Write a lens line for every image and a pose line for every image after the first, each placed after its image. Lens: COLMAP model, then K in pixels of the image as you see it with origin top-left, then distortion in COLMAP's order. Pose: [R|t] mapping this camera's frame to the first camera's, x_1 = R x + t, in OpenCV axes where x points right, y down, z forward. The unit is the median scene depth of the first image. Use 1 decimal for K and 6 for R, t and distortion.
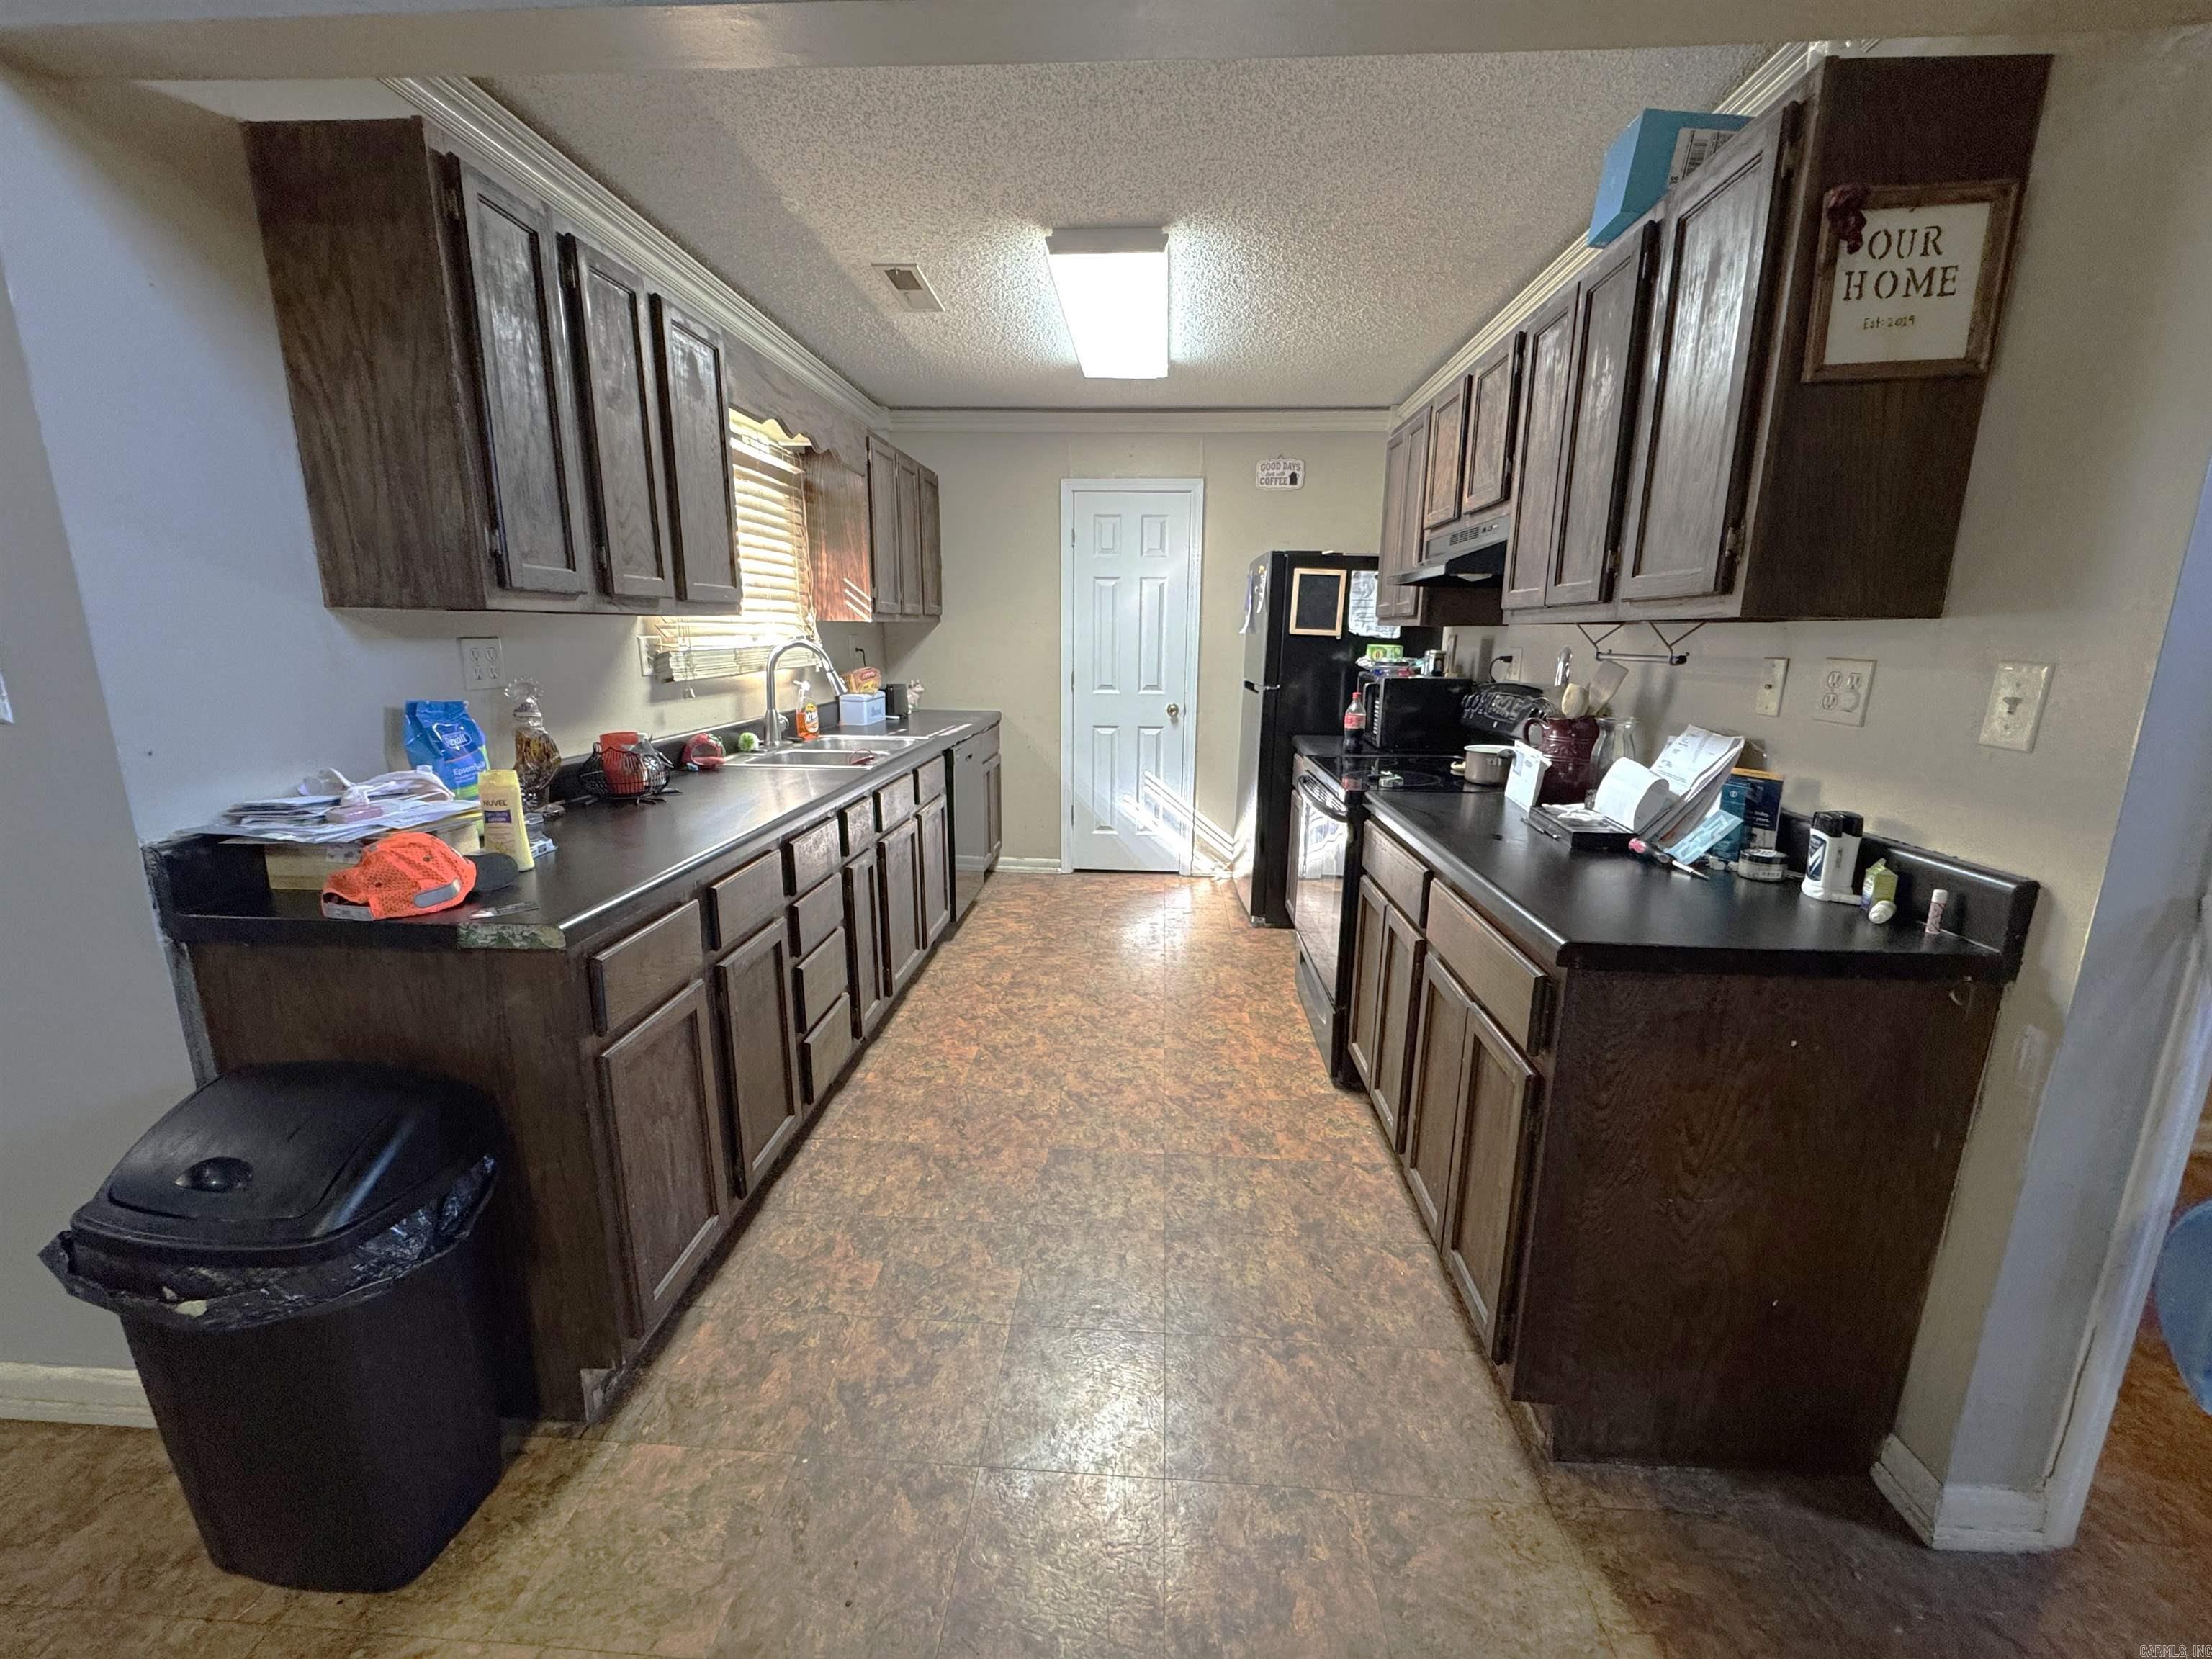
lens RADIAL K [[897.4, 0, 1105.5], [0, 897.4, 836.3], [0, 0, 1]] dist [-0.003100, 0.000401]
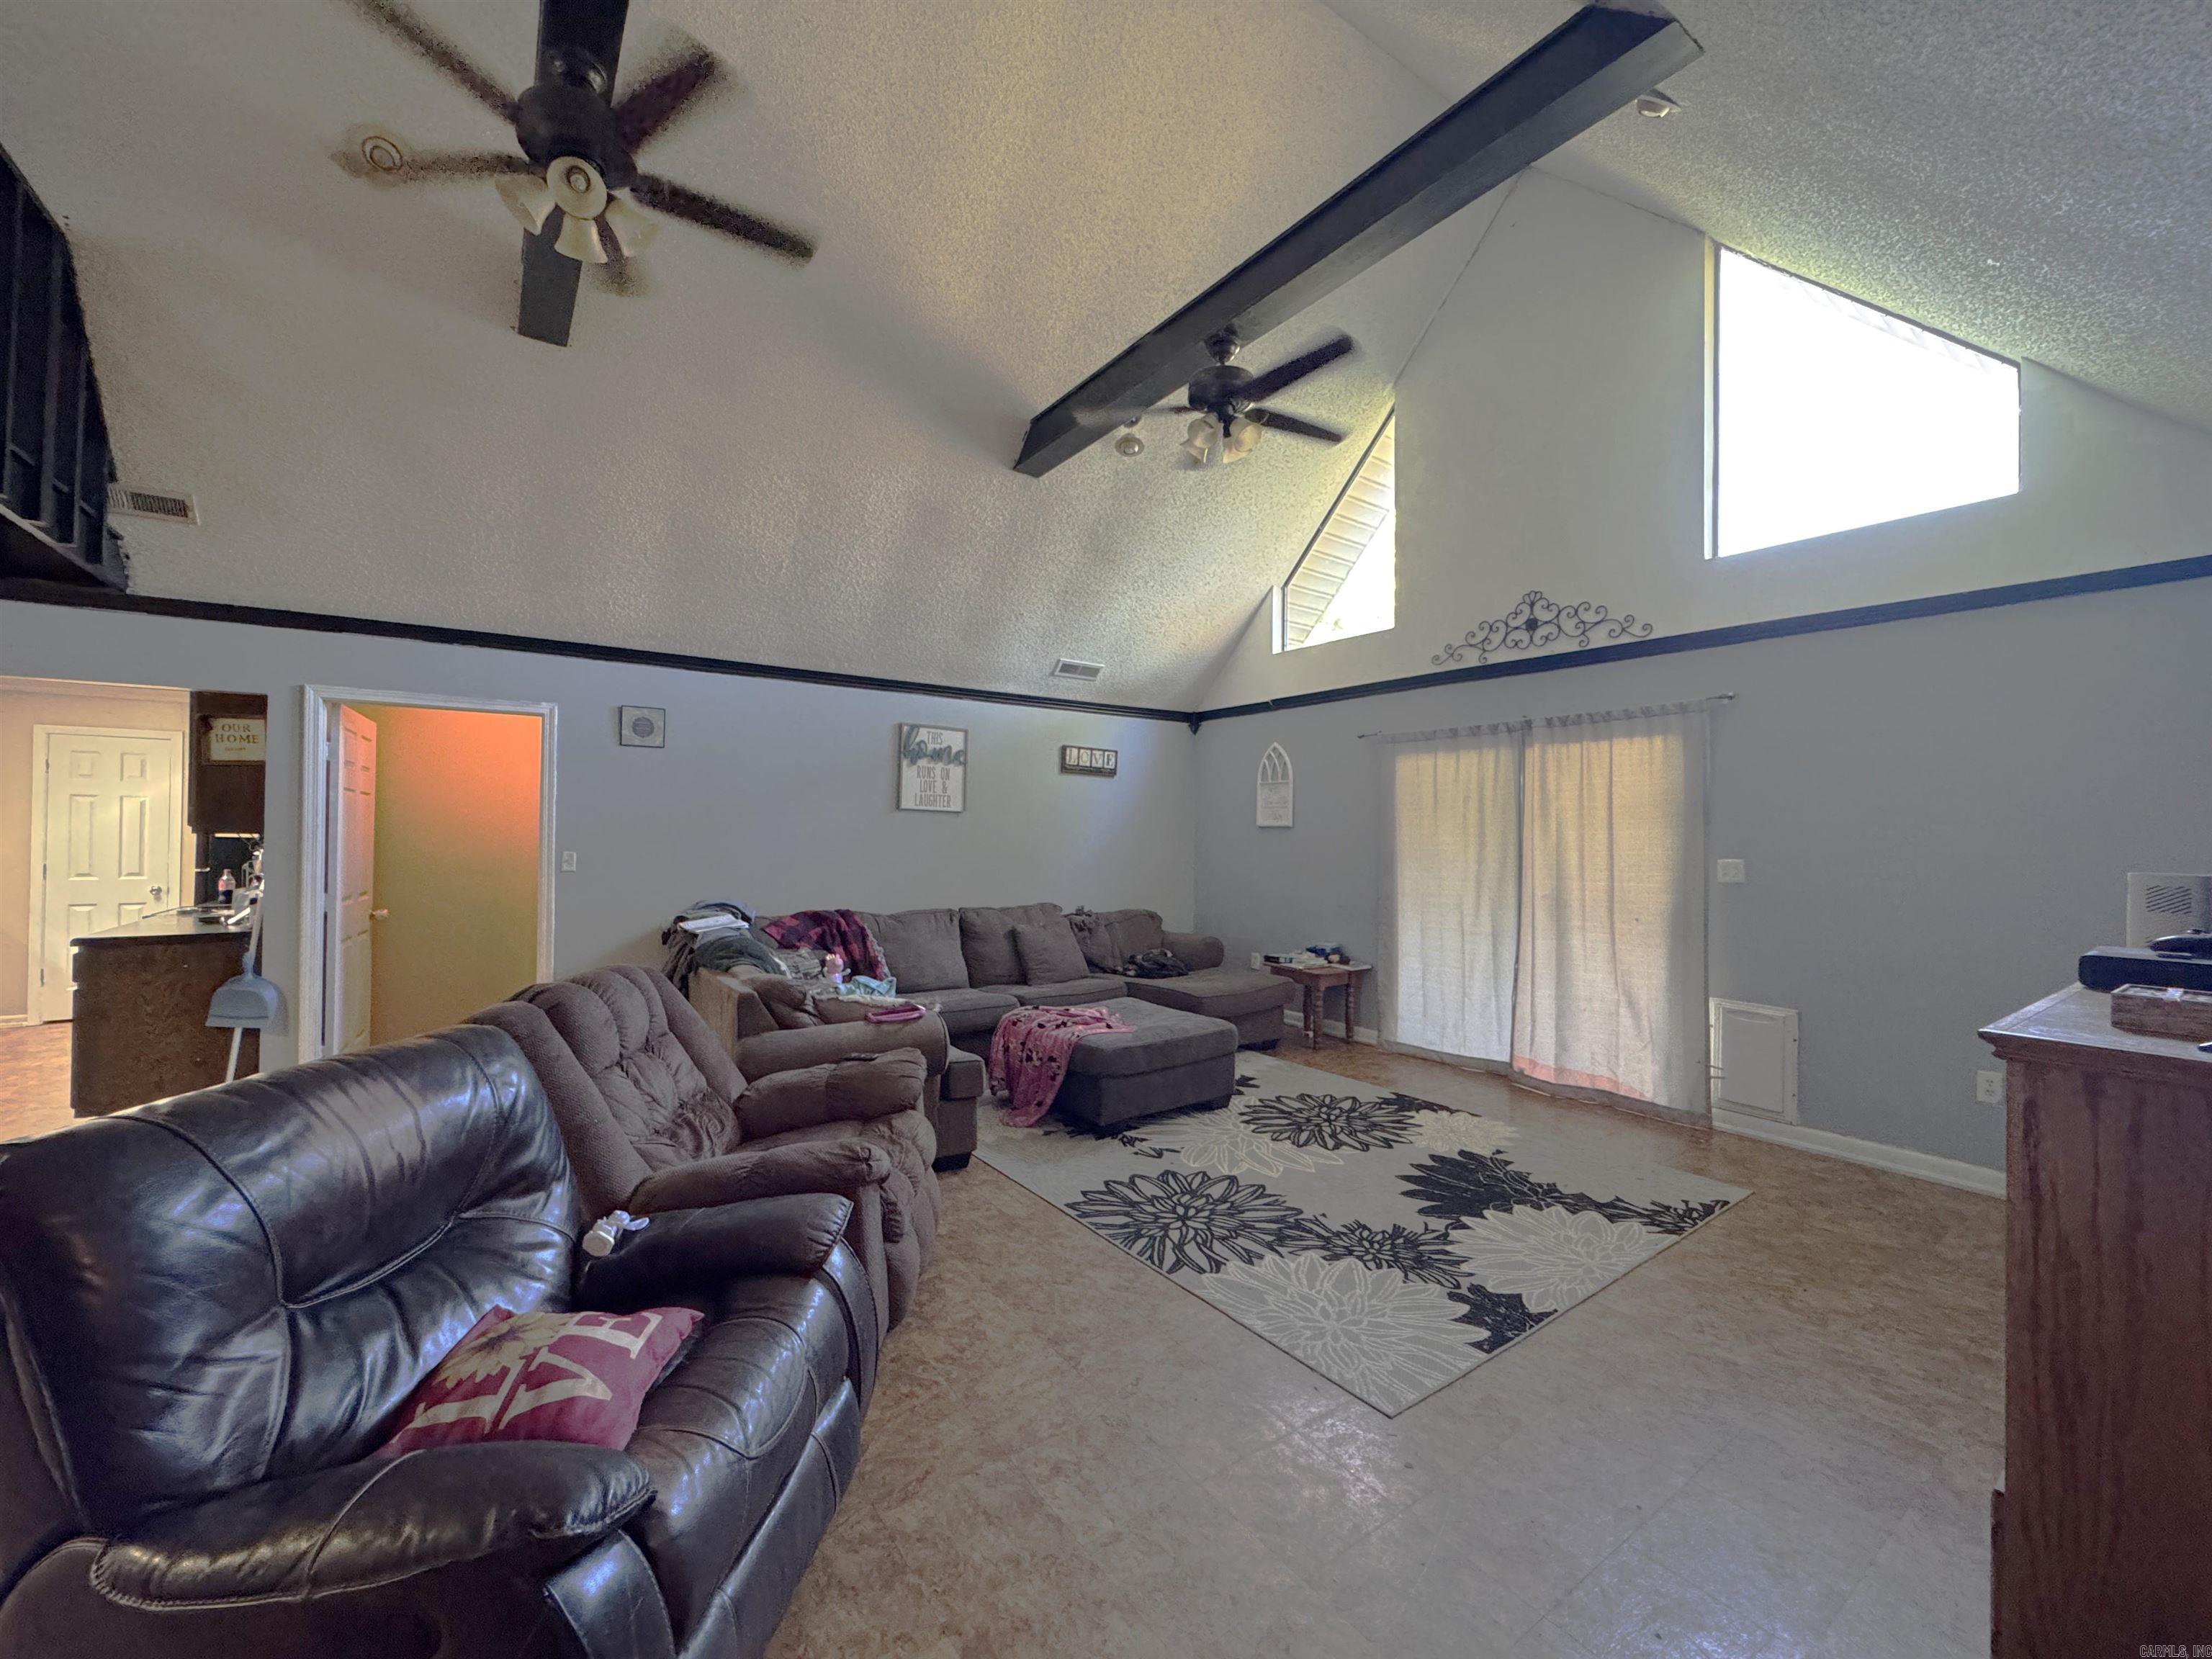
lens RADIAL K [[897.4, 0, 1110.4], [0, 897.4, 824.2], [0, 0, 1]] dist [-0.003100, 0.000401]
pose [[0.783709, 0.002354, 0.621124, 0.374902], [0.137632, 0.974476, -0.177351, 0.205464], [-0.605688, 0.224478, 0.763382, -0.958011]]
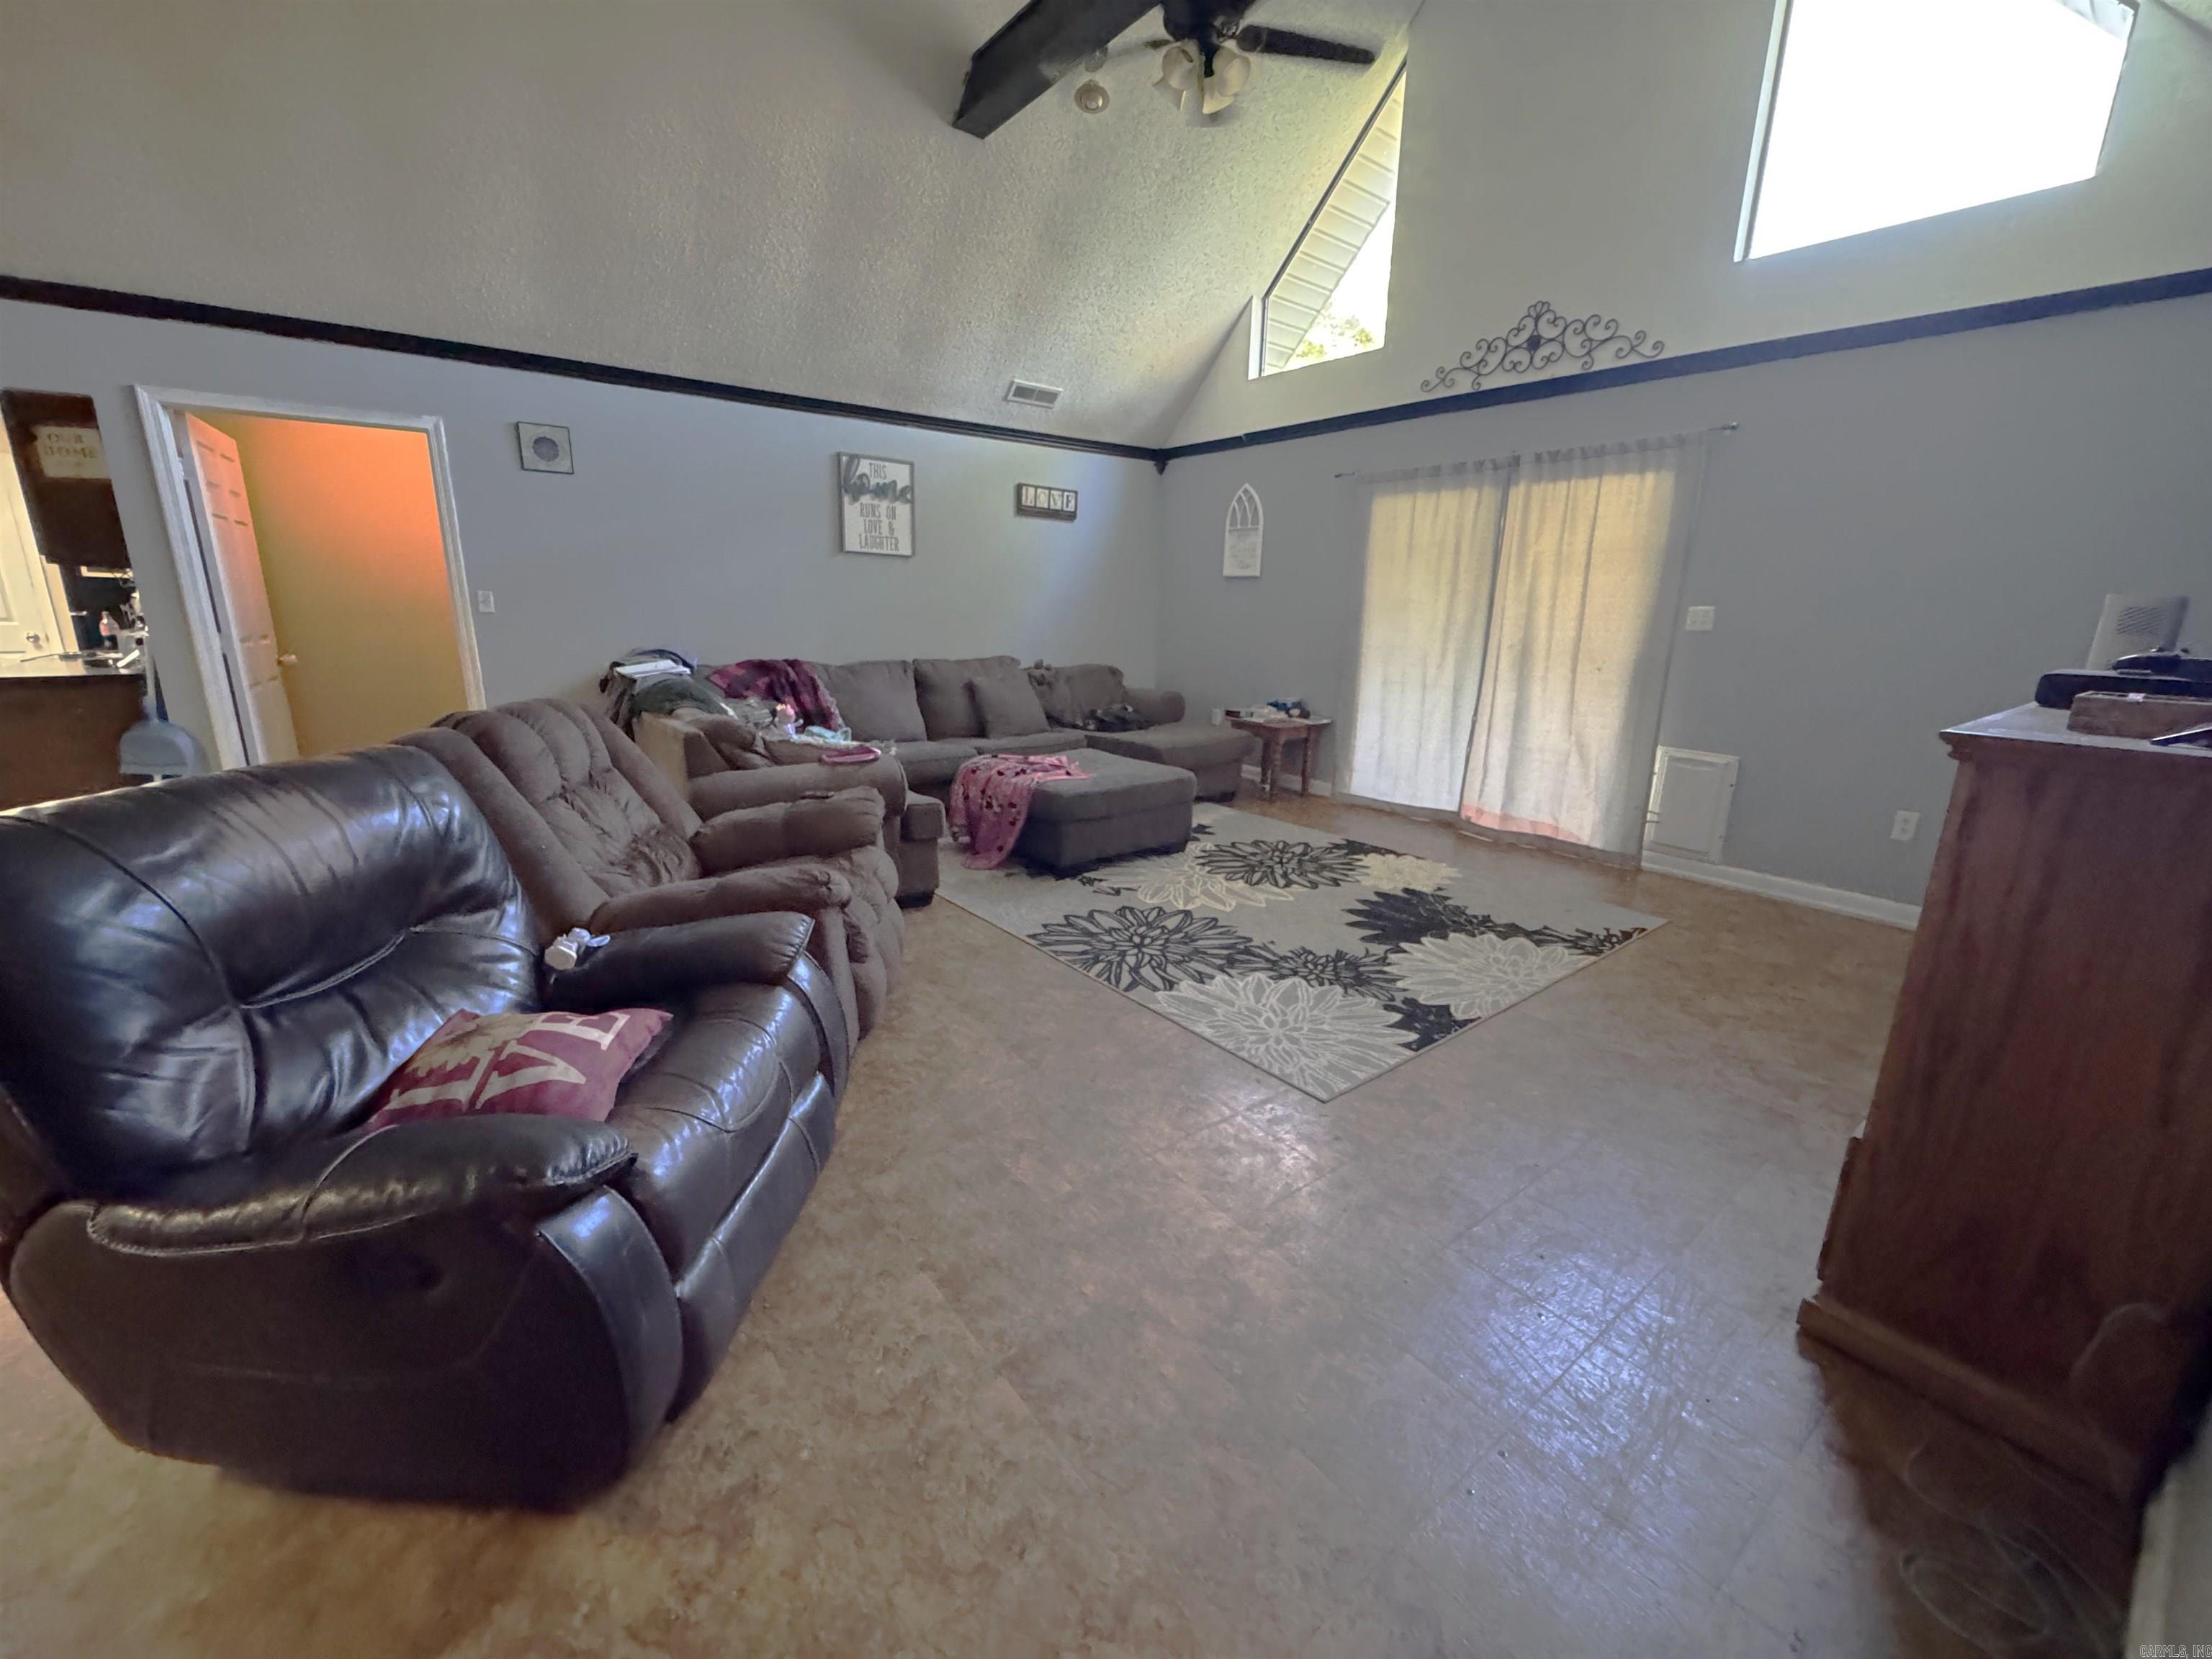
lens RADIAL K [[897.4, 0, 1112.5], [0, 897.4, 833.0], [0, 0, 1]] dist [-0.003100, 0.000401]
pose [[0.755112, -0.159658, 0.635858, 0.384650], [0.135129, 0.986970, 0.087347, 0.228265], [-0.641518, 0.019966, 0.766848, -0.942035]]
